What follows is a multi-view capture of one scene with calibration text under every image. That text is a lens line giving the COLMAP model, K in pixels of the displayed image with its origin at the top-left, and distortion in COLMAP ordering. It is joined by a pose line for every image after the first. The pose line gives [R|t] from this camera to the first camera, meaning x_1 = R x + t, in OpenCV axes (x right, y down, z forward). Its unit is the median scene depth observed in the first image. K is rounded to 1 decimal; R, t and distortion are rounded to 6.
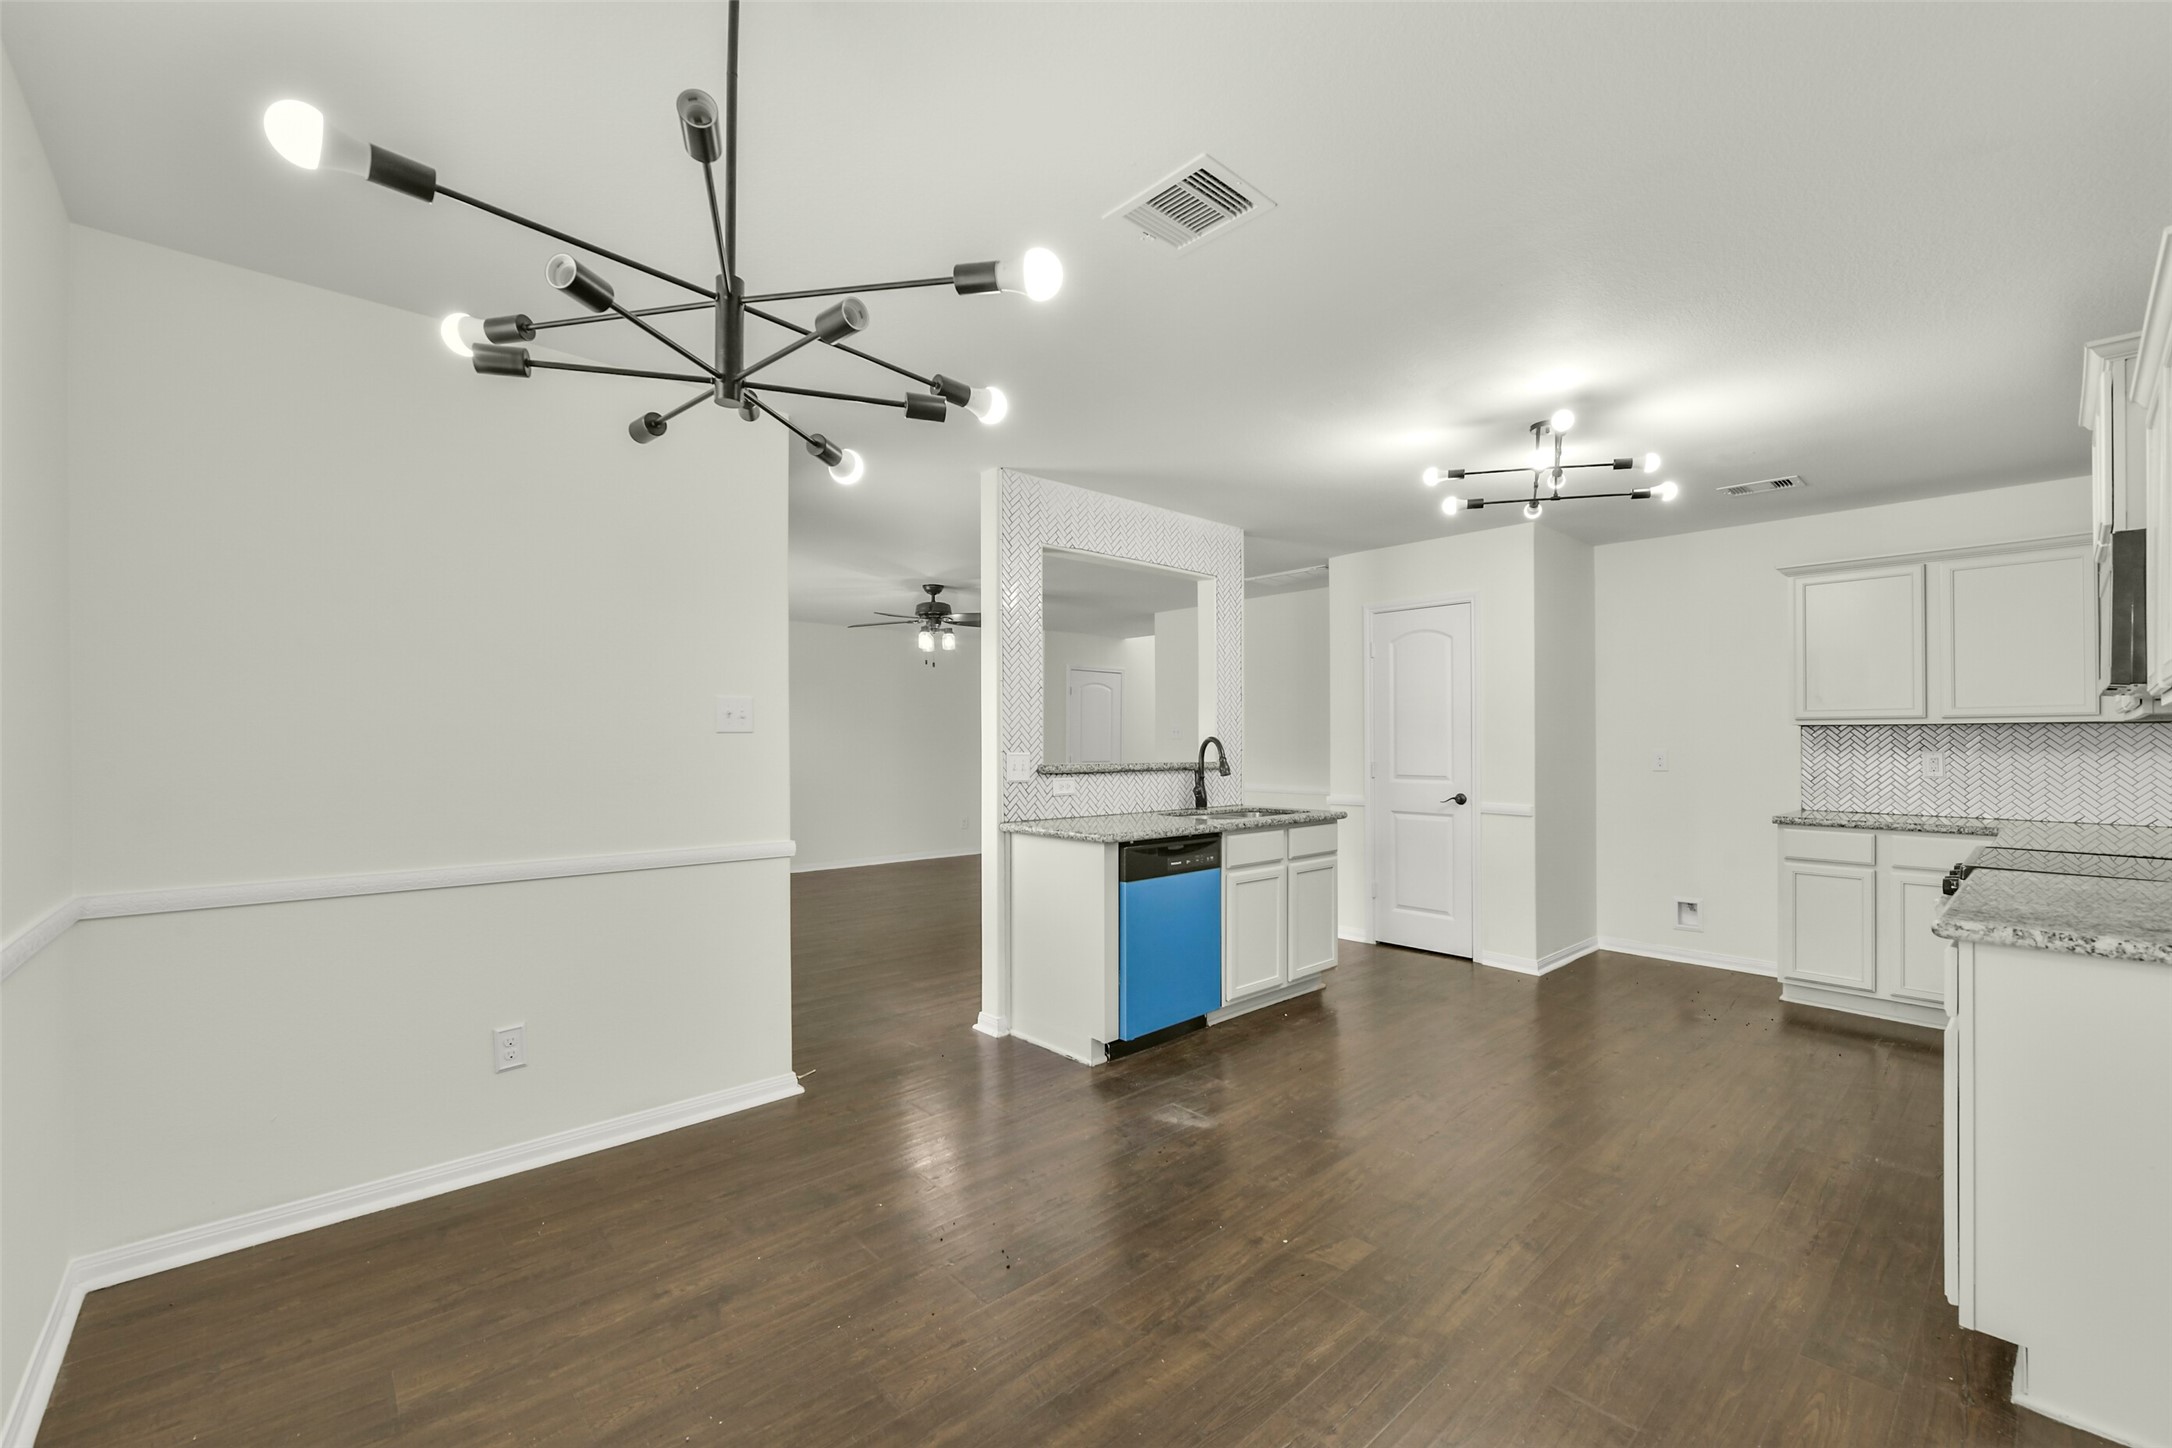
lens RADIAL K [[885.5, 0, 1099.5], [0, 885.5, 741.7], [0, 0, 1]] dist [0.002390, -0.001588]
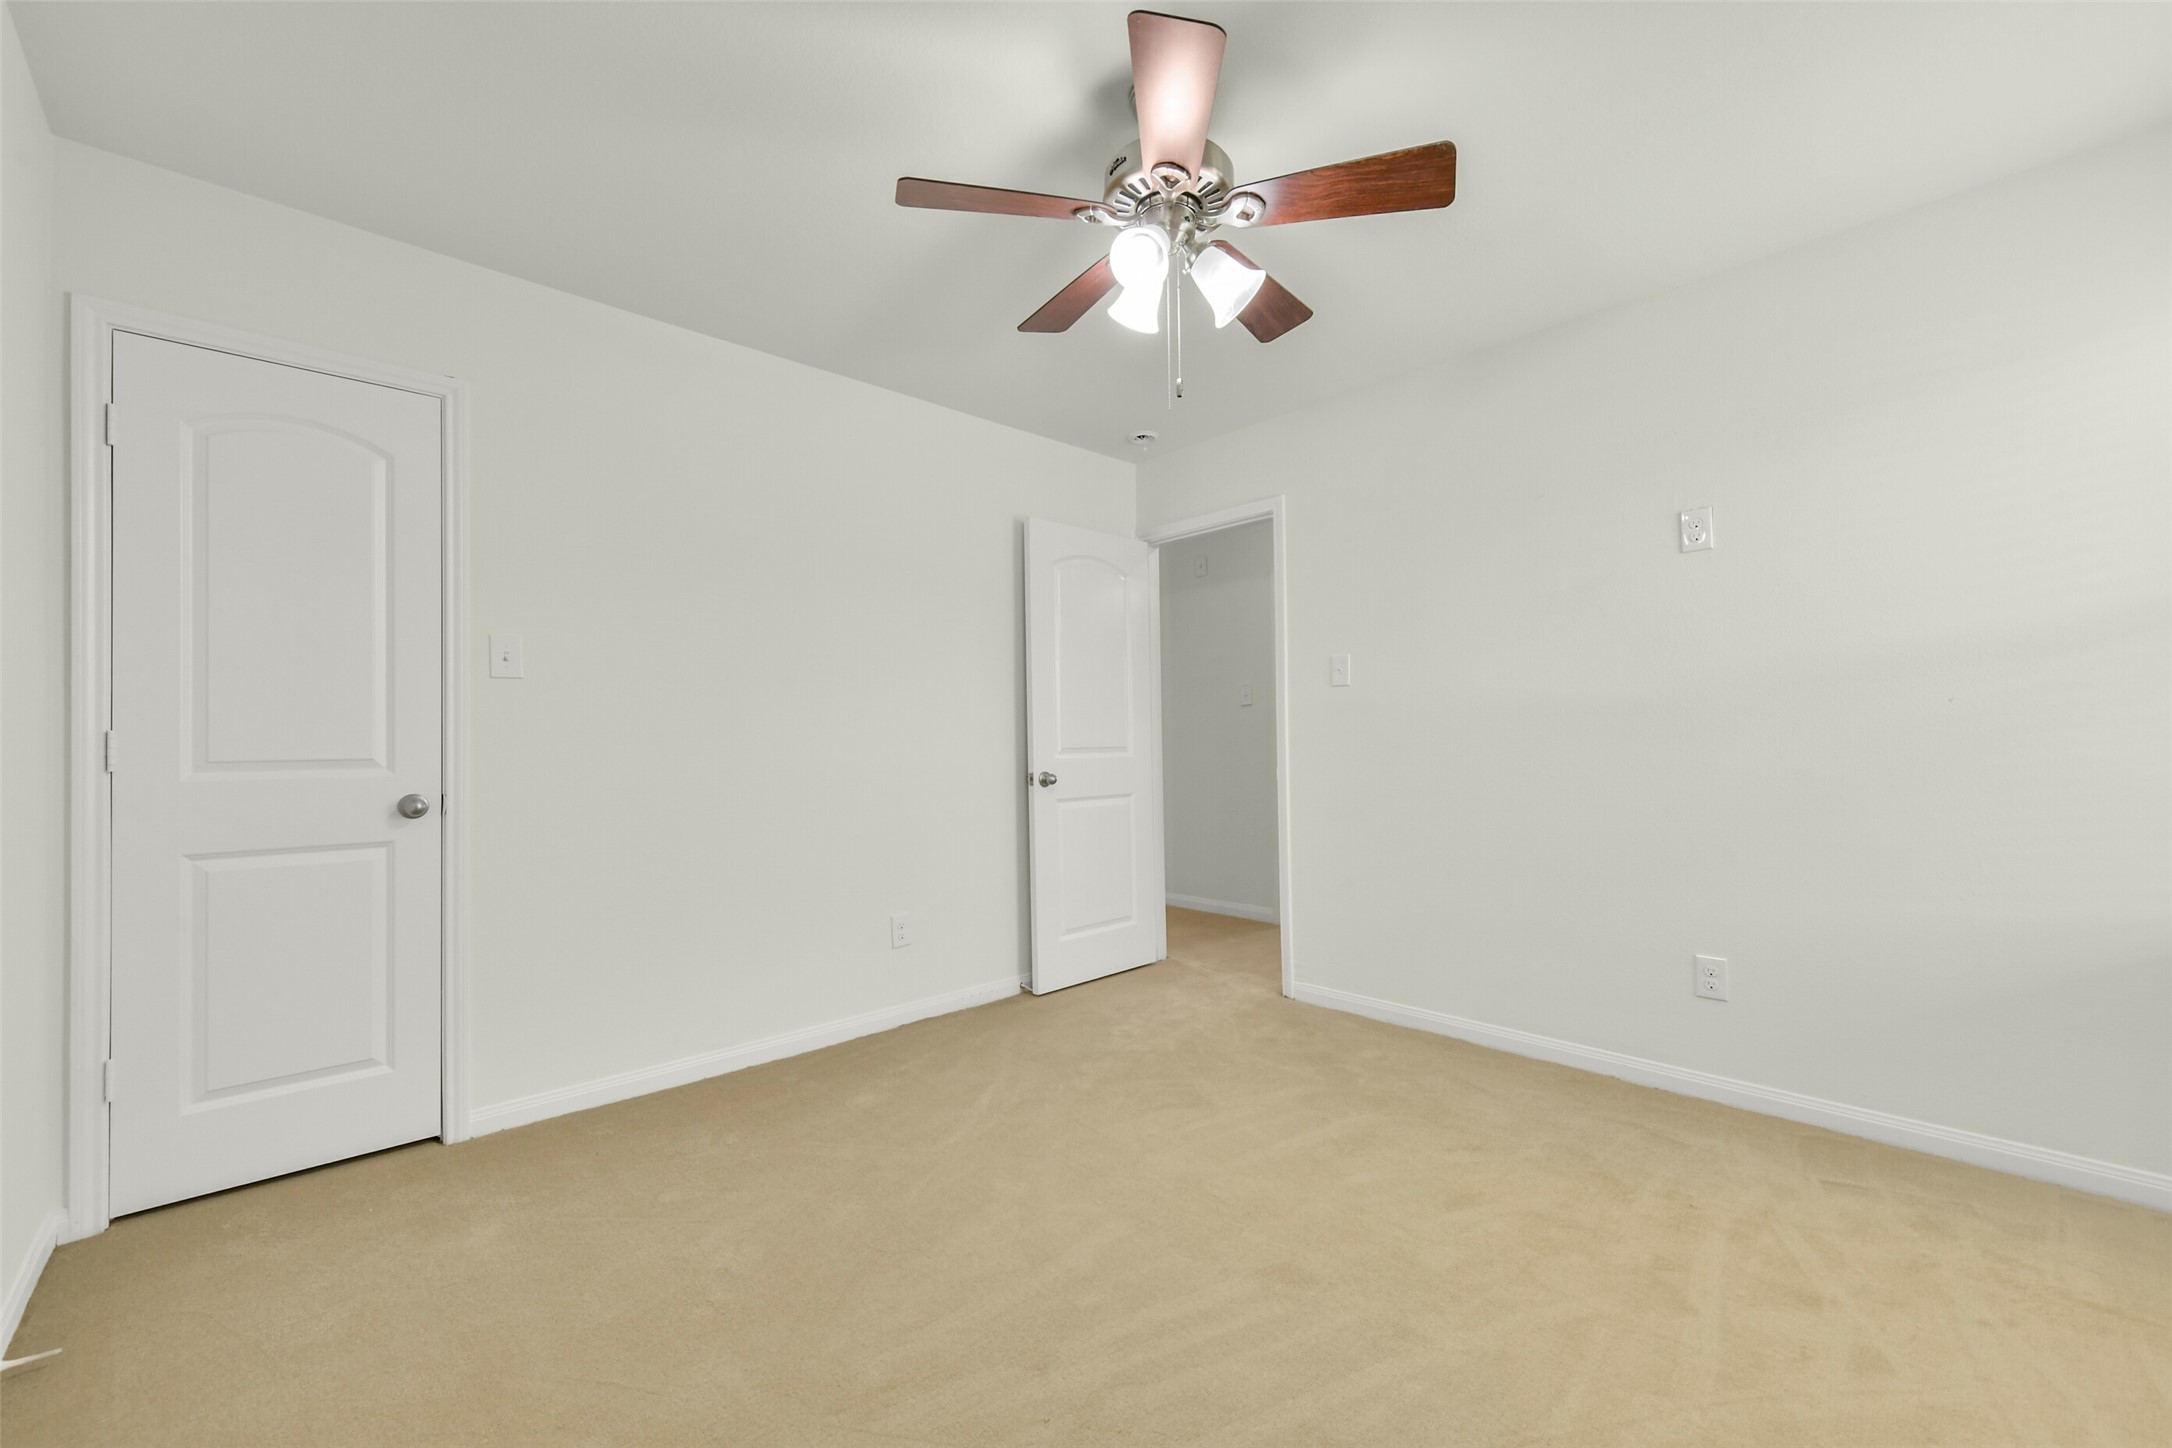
lens RADIAL K [[885.5, 0, 1087.2], [0, 885.5, 724.7], [0, 0, 1]] dist [0.002390, -0.001588]
pose [[0.069381, 0.001027, 0.997590, -0.045670], [-0.000895, 0.999999, -0.000967, 0.028238], [-0.997590, -0.000826, 0.069382, 0.801033]]
